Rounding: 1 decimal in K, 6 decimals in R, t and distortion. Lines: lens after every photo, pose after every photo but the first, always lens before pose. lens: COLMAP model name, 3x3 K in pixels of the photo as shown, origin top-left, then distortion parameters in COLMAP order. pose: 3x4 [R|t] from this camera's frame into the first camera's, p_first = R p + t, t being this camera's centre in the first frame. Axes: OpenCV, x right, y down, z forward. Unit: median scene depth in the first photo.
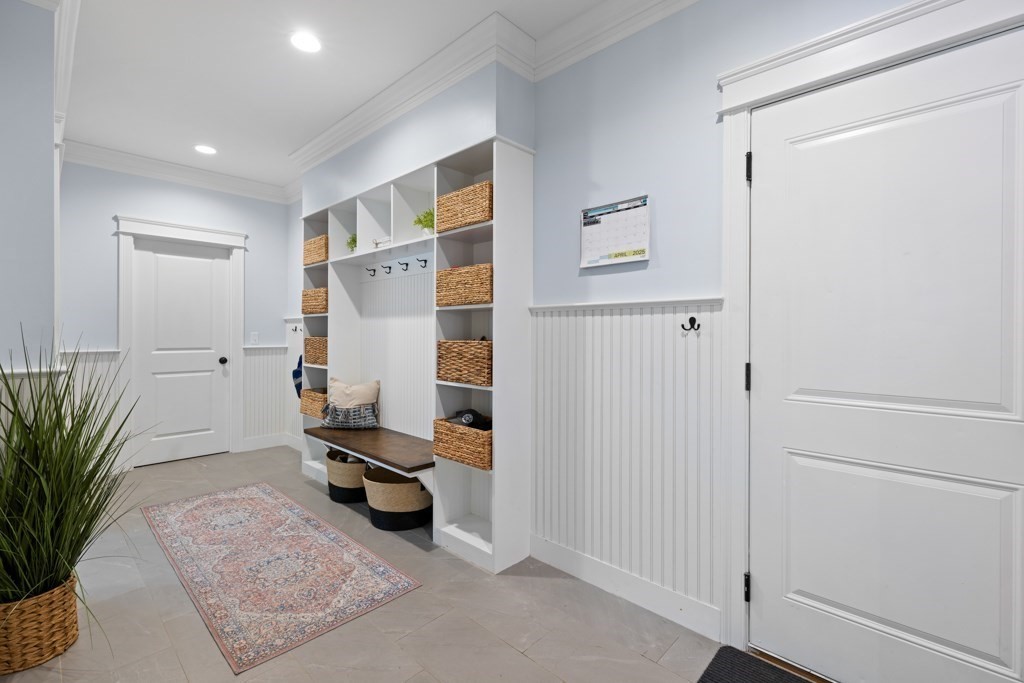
lens RADIAL K [[454.0, 0, 511.8], [0, 454.0, 332.6], [0, 0, 1]] dist [0.002958, -0.000393]
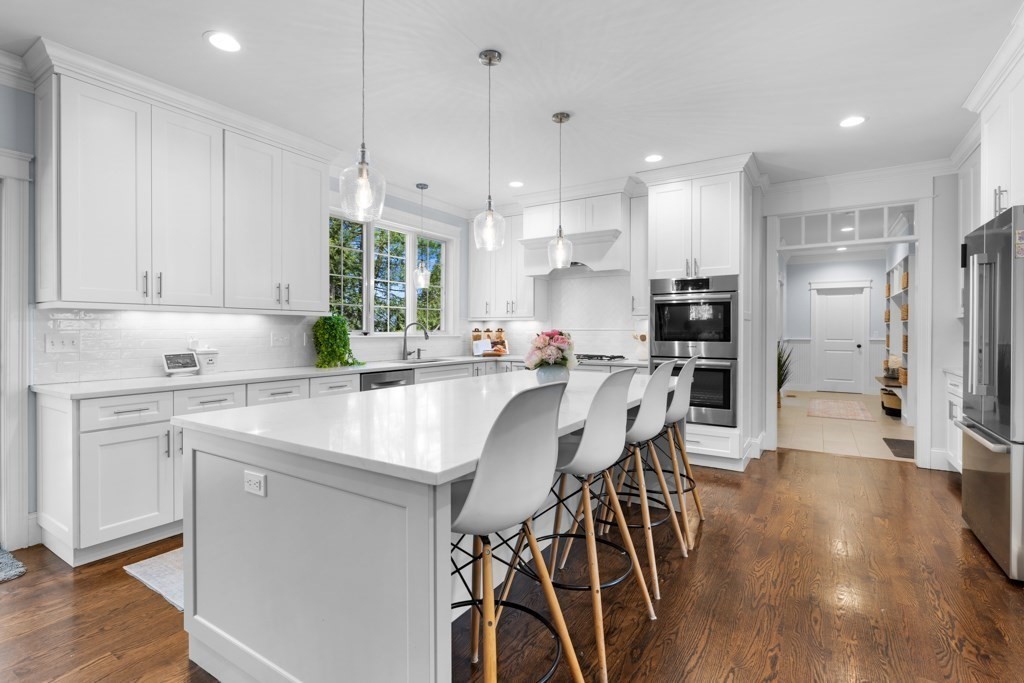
lens RADIAL K [[477.5, 0, 513.9], [0, 477.5, 332.3], [0, 0, 1]] dist [-0.002316, -0.000067]
pose [[0.192555, -0.000156, -0.981286, 1.242706], [-0.001633, 0.999999, -0.000479, 0.006789], [0.981285, 0.001695, 0.192555, -0.967076]]
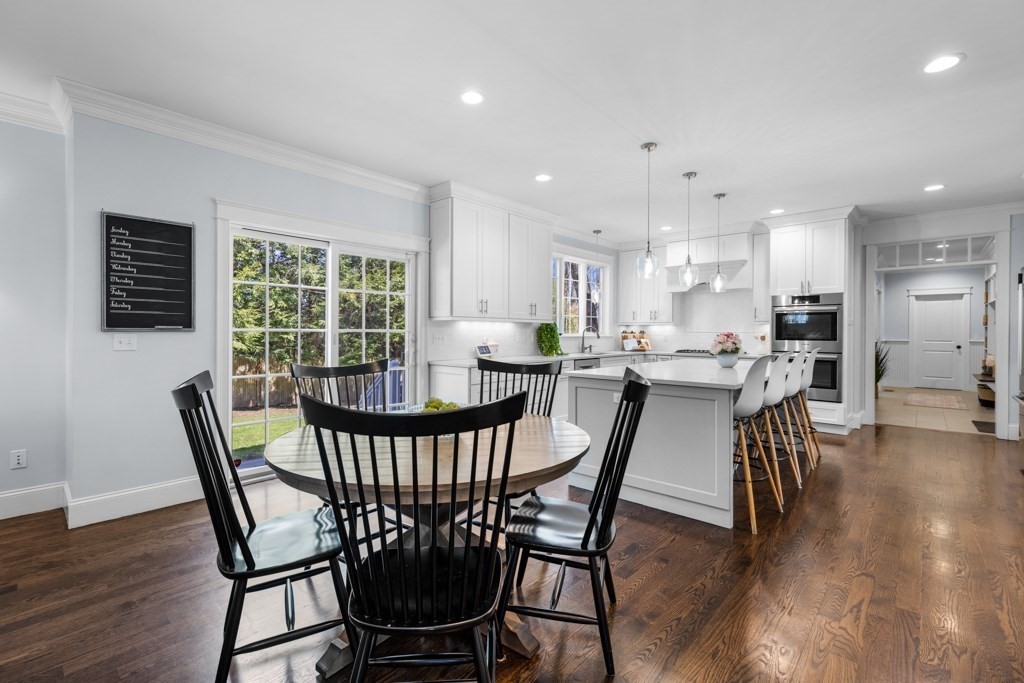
lens RADIAL K [[454.0, 0, 511.8], [0, 454.0, 332.6], [0, 0, 1]] dist [0.002958, -0.000393]
pose [[0.023963, -0.002412, -0.999710, 1.668599], [-0.004326, 0.999987, -0.002517, 0.008686], [0.999703, 0.004385, 0.023952, -1.323604]]
